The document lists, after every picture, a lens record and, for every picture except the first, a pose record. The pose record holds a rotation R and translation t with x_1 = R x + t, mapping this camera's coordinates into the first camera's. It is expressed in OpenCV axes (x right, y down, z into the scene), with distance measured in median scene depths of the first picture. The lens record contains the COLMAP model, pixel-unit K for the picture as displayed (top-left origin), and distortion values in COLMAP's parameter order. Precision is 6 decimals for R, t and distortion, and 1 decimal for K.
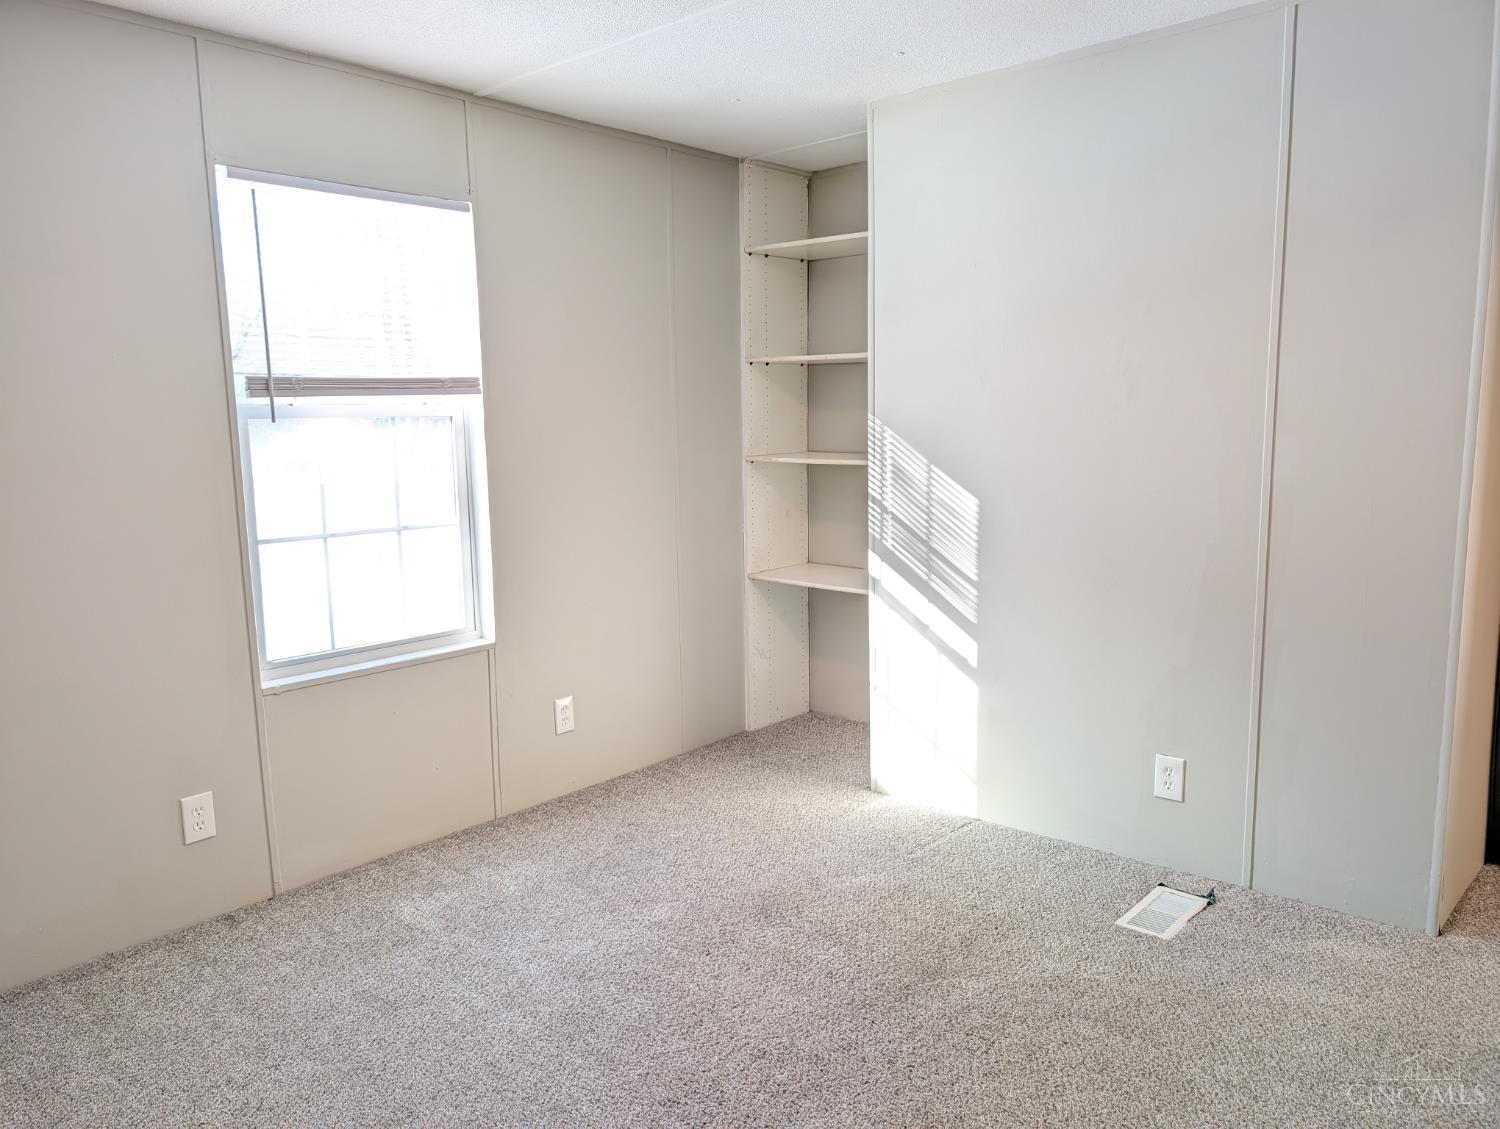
lens RADIAL K [[1047.4, 0, 747.1], [0, 1047.4, 572.2], [0, 0, 1]] dist [-0.003283, -0.000924]
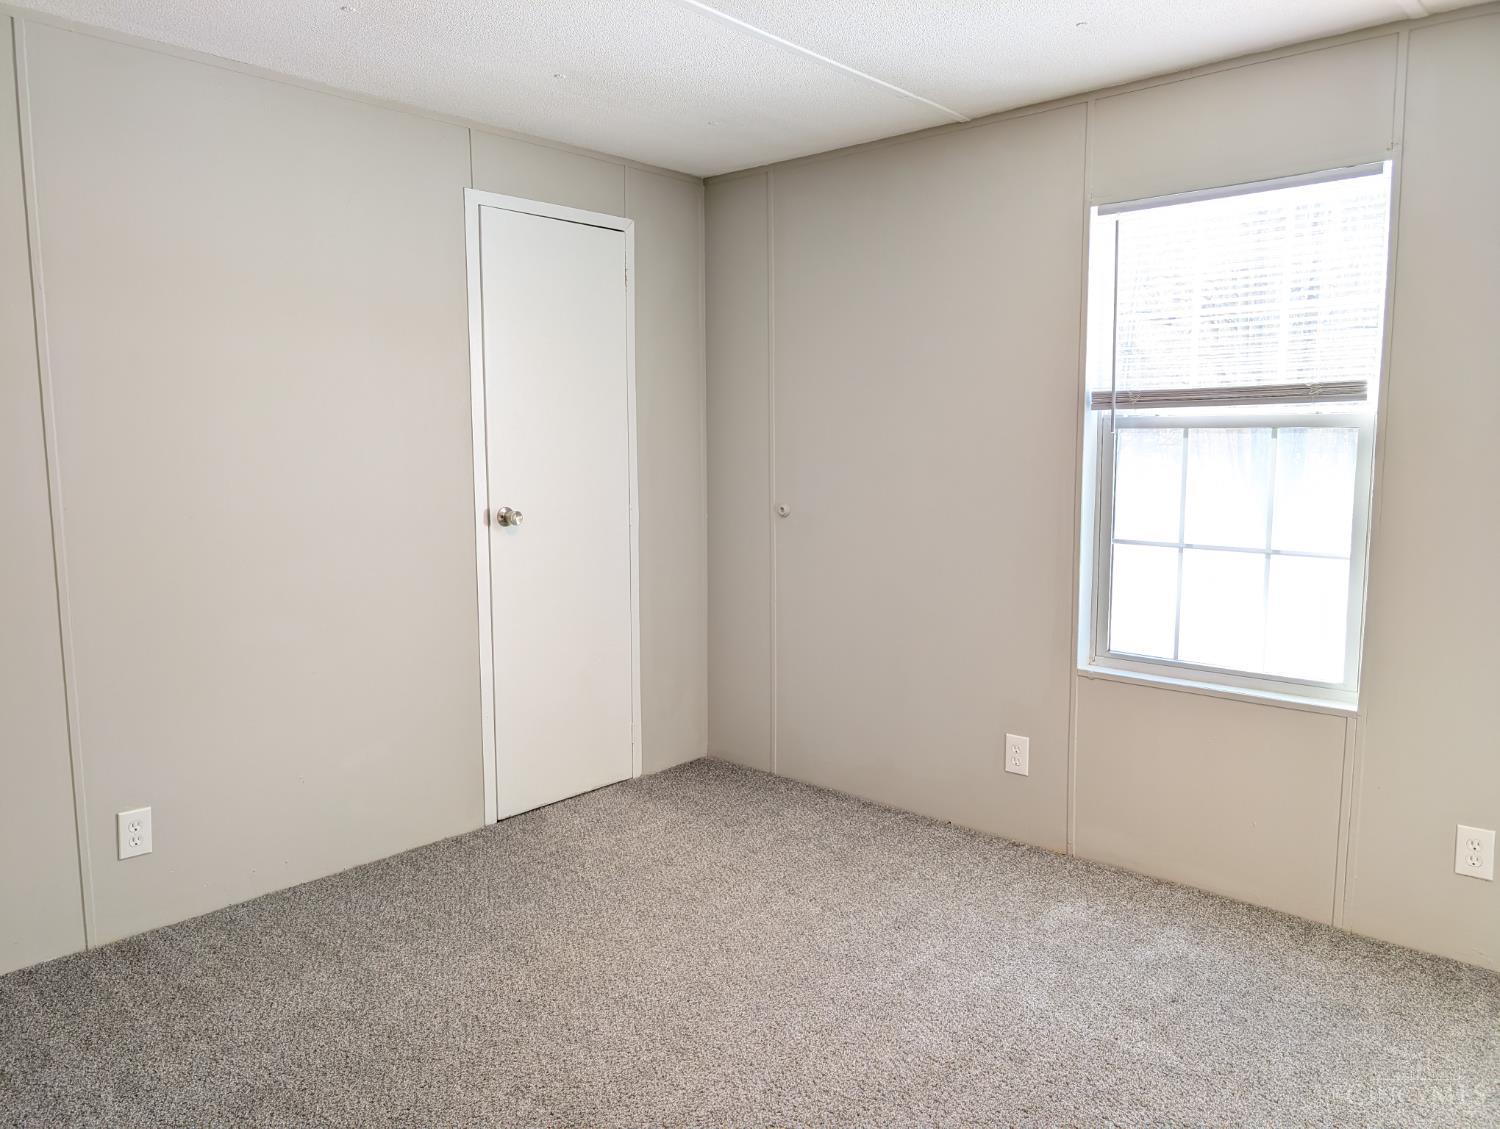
lens RADIAL K [[1083.0, 0, 750.0], [0, 1083.0, 564.5], [0, 0, 1]] dist [0.069907, -0.000750]
pose [[0.026599, 0.142177, -0.989484, 0.660968], [-0.143750, 0.980090, 0.136963, -0.106963], [0.989256, 0.138595, 0.046508, 0.573371]]
